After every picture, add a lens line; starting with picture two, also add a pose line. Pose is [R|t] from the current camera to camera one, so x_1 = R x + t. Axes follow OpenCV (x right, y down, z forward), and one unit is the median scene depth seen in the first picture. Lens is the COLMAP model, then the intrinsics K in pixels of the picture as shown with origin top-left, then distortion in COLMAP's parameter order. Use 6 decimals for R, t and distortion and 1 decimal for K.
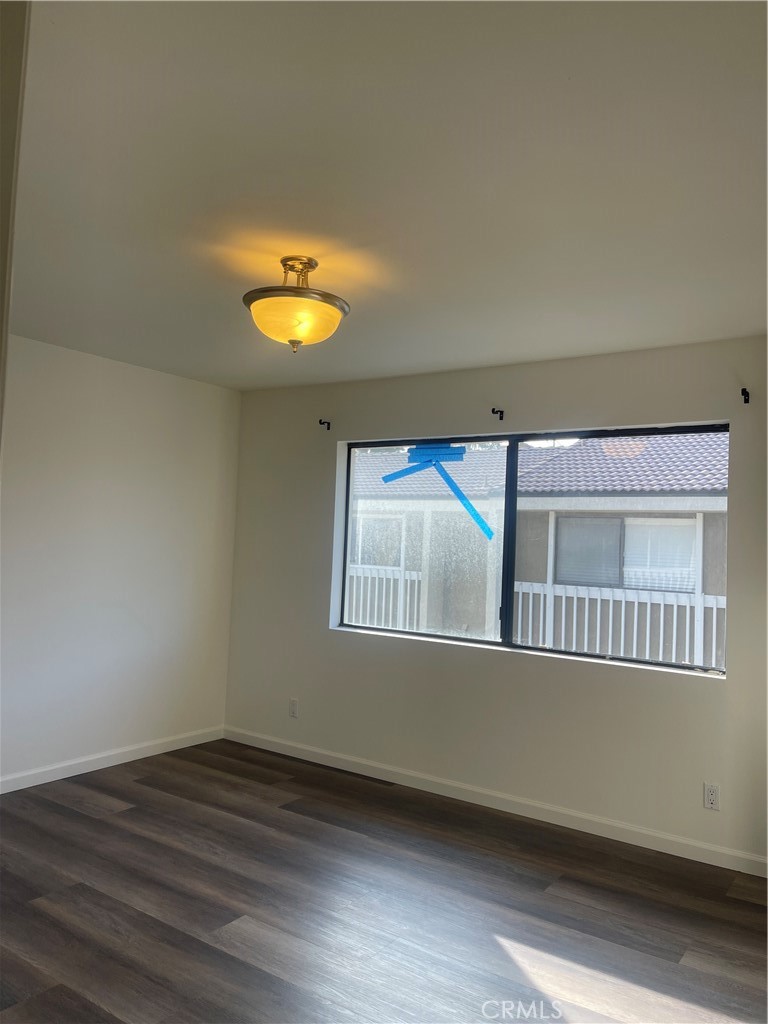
lens RADIAL K [[770.6, 0, 386.7], [0, 770.6, 515.0], [0, 0, 1]] dist [0.014563, 0.001256]
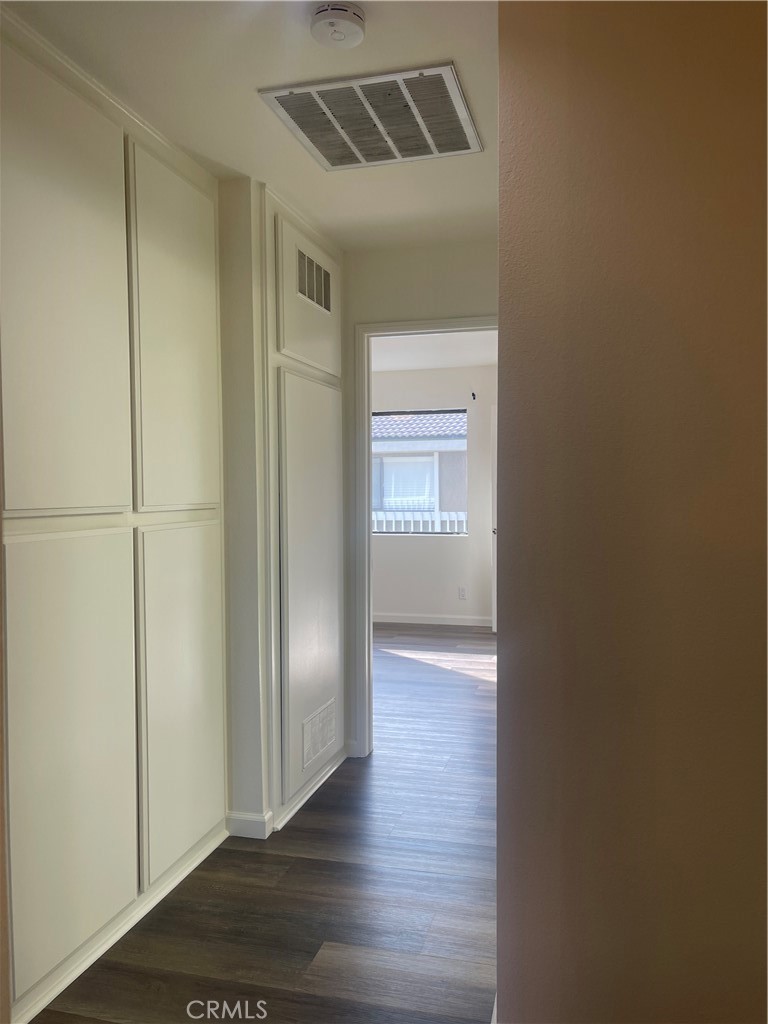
lens RADIAL K [[770.6, 0, 385.7], [0, 770.6, 512.4], [0, 0, 1]] dist [0.014563, 0.001256]
pose [[0.942155, -0.060751, 0.329627, -0.177167], [0.037556, 0.996378, 0.076288, -0.004524], [-0.333068, -0.059496, 0.941024, -0.342023]]
